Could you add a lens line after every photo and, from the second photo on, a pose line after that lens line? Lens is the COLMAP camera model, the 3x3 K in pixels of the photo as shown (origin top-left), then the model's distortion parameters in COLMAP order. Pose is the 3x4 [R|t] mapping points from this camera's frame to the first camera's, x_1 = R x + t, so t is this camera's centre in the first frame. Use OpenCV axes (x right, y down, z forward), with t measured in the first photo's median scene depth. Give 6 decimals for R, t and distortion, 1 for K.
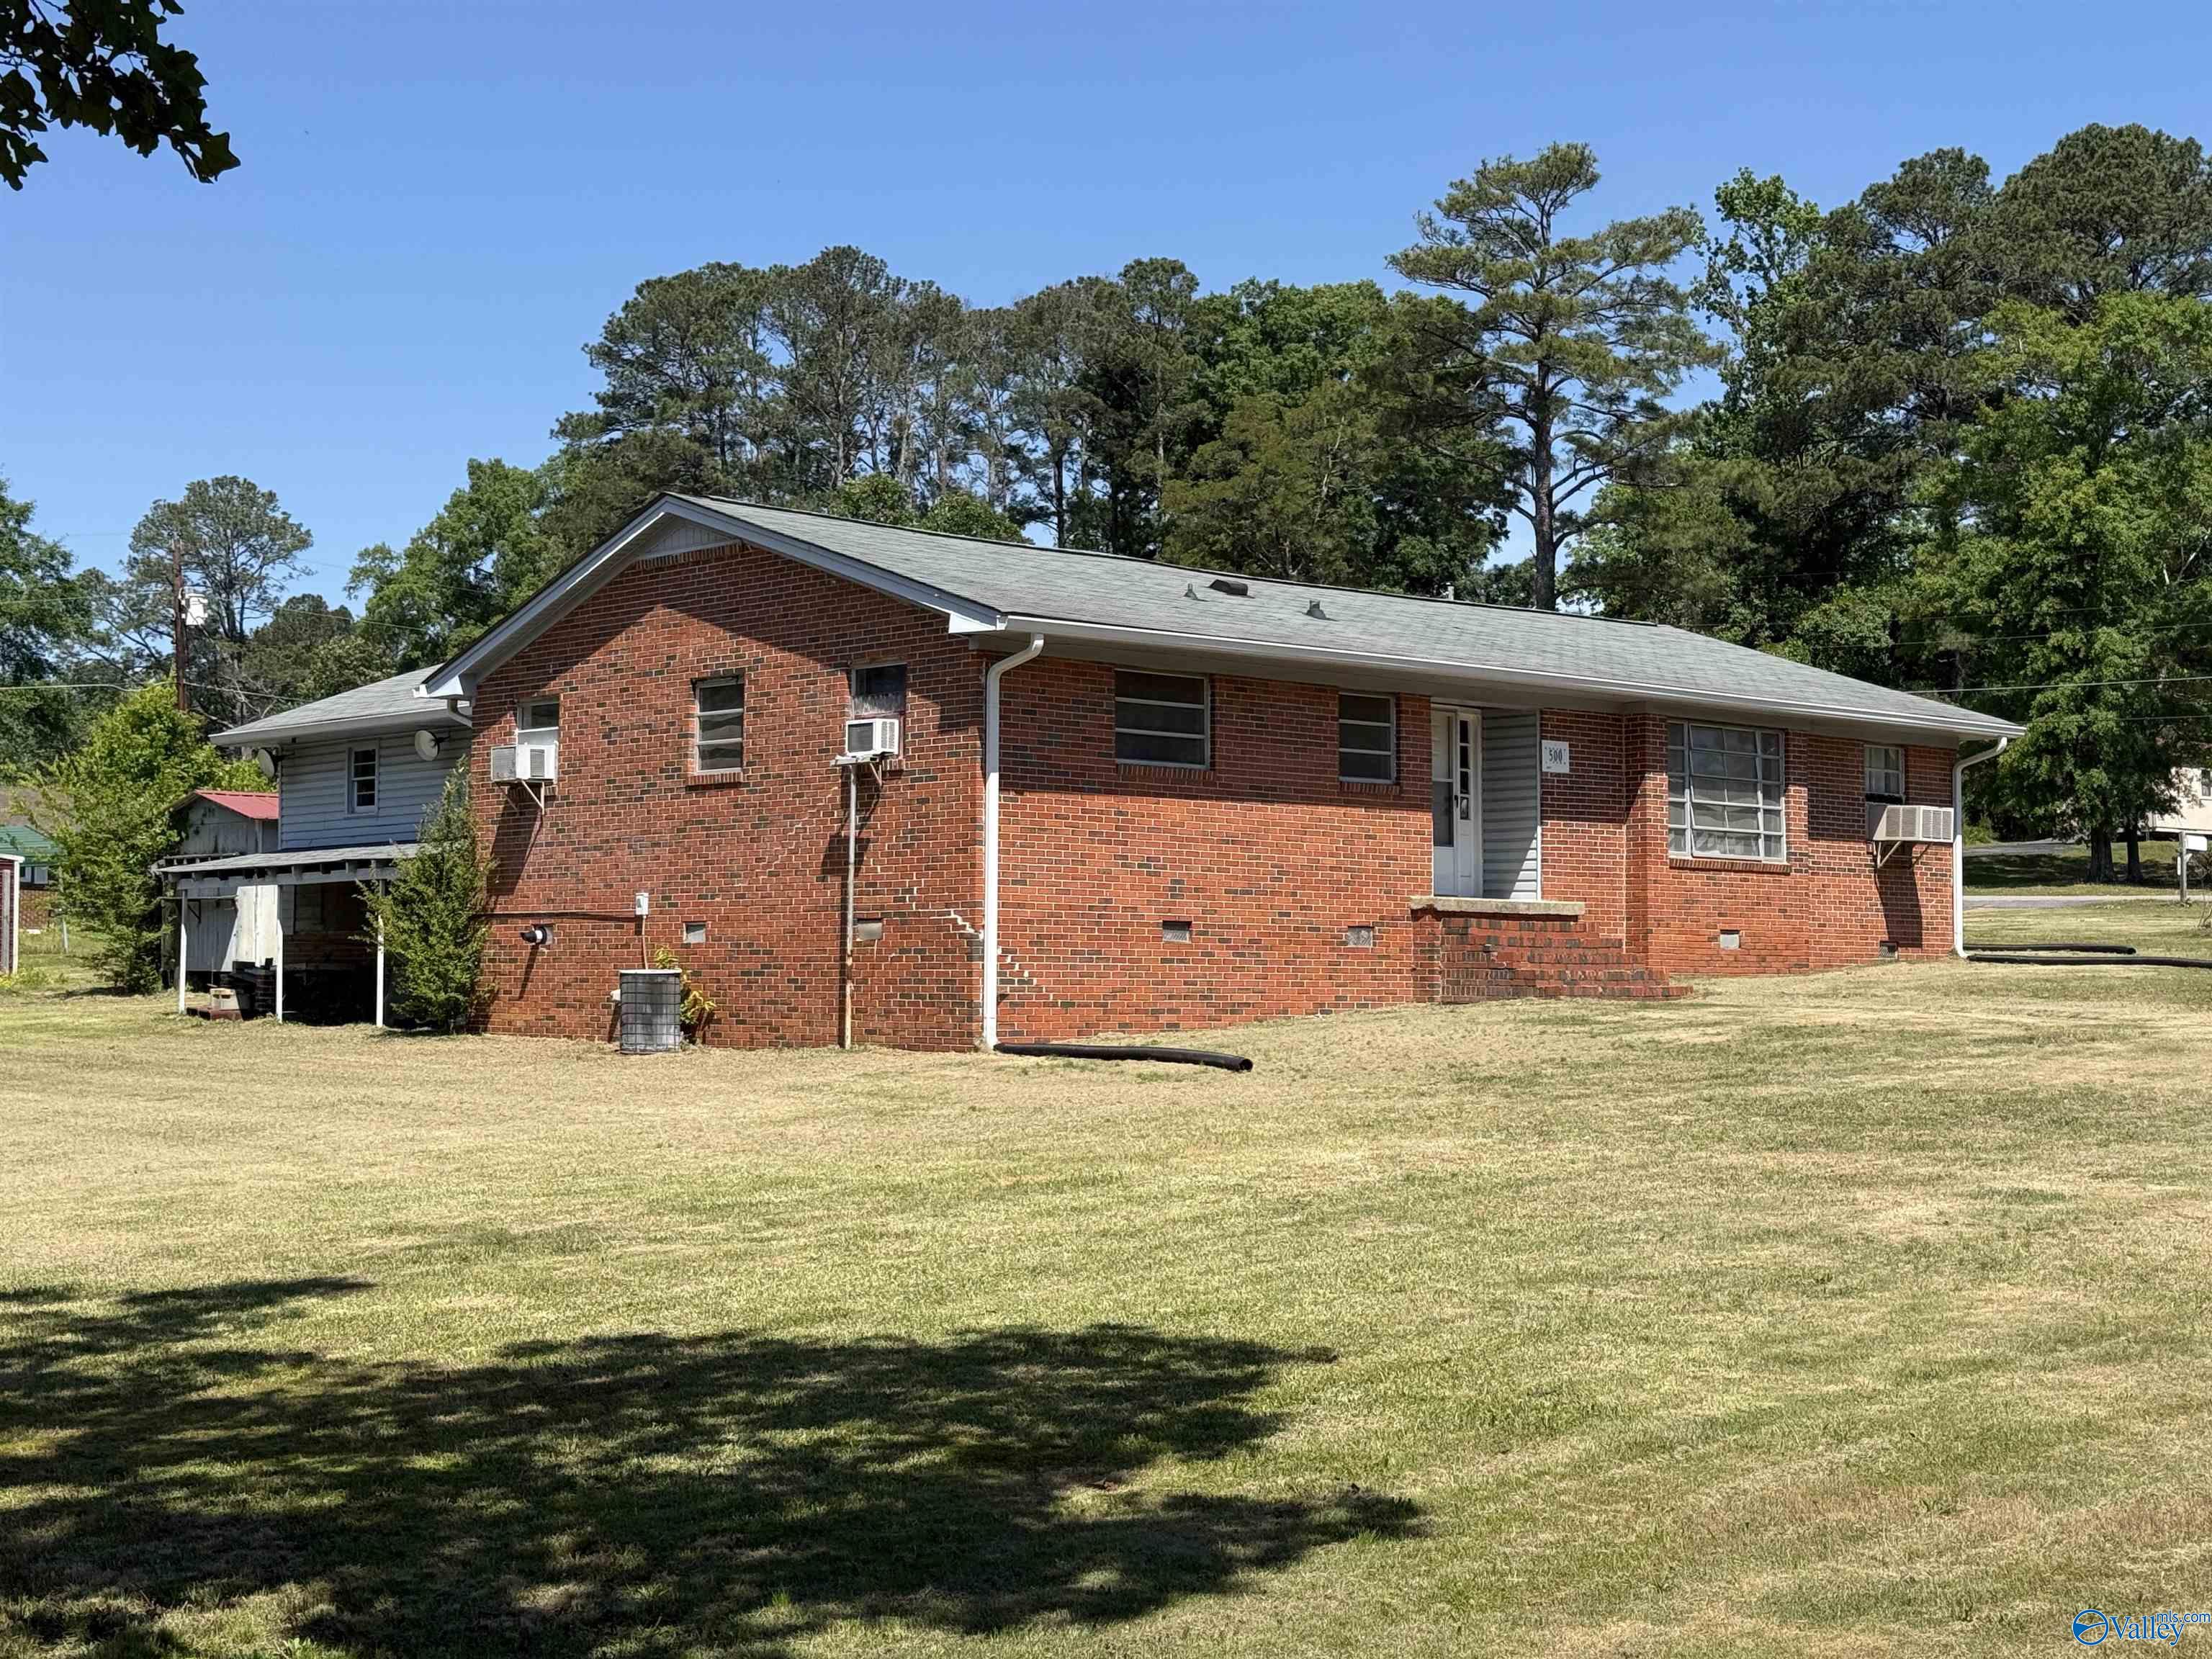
lens RADIAL K [[3088.7, 0, 1104.6], [0, 3088.7, 826.5], [0, 0, 1]] dist [0.104699, 0.000000]
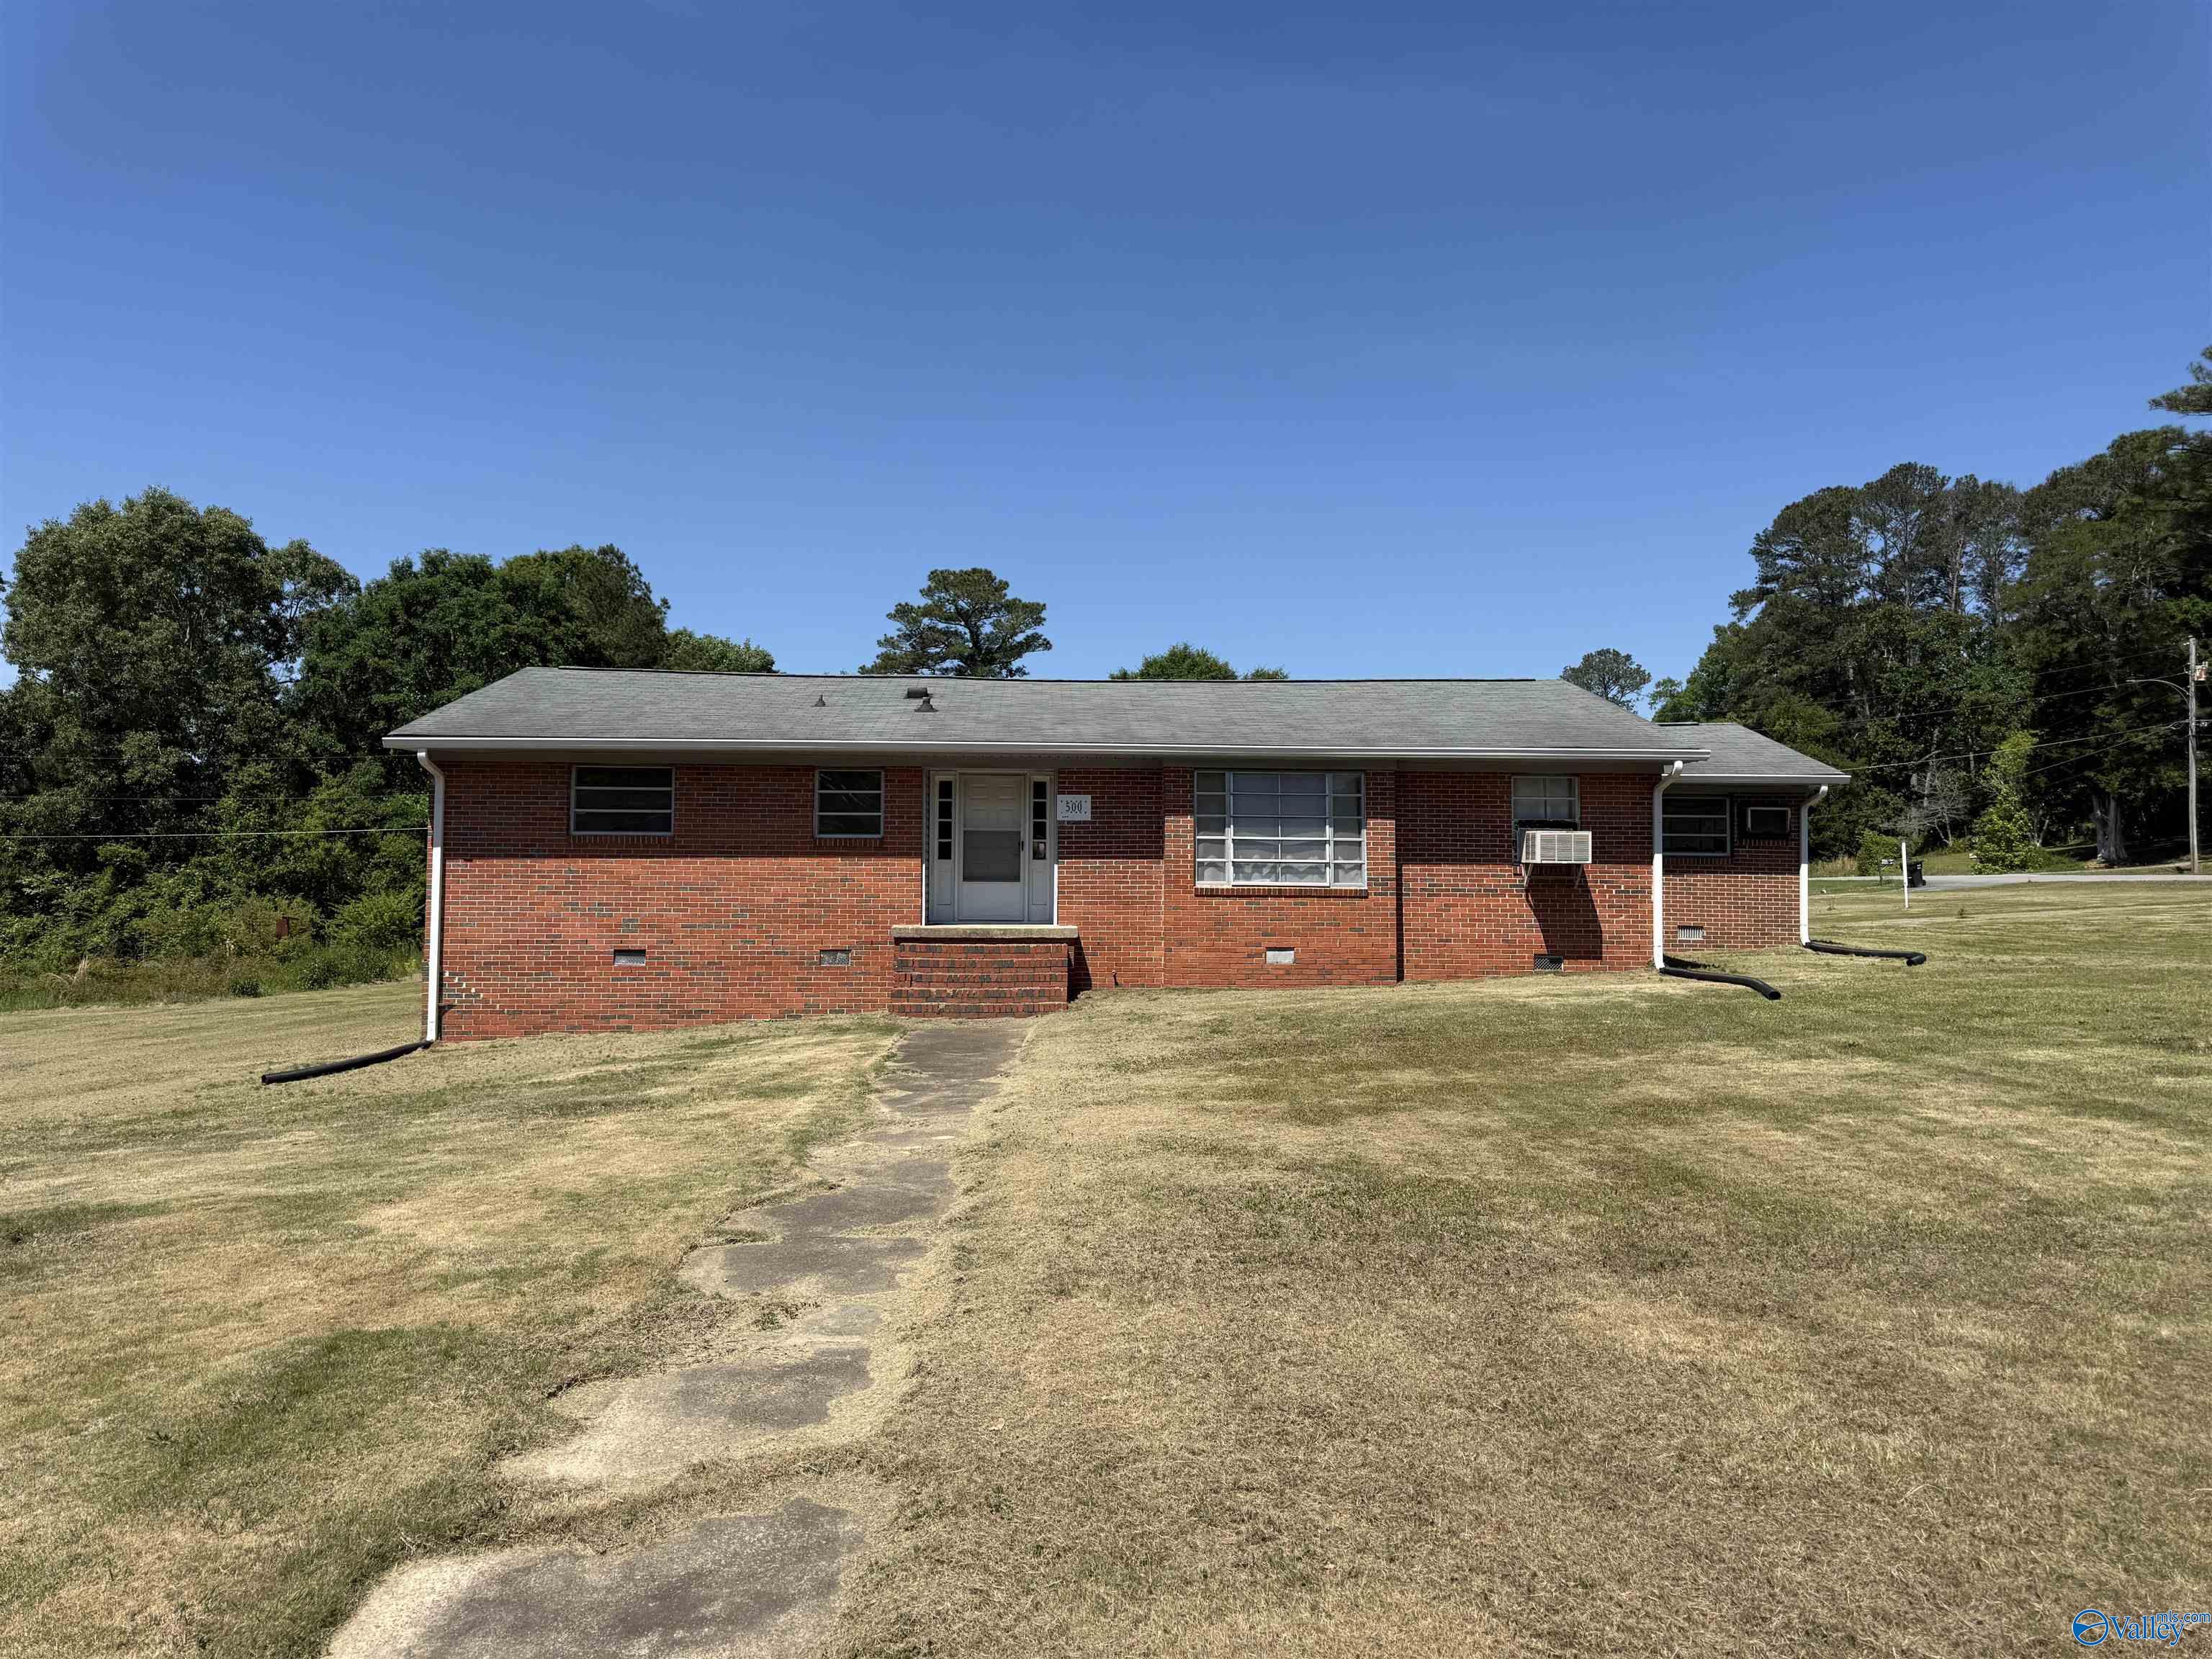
lens RADIAL K [[1552.6, 0, 1105.3], [0, 1552.6, 835.9], [0, 0, 1]] dist [0.066762, -0.072803]
pose [[0.766134, -0.030984, -0.641934, 0.511426], [0.032295, 0.999431, -0.009695, -0.004649], [0.641869, -0.013303, 0.766699, 0.502851]]
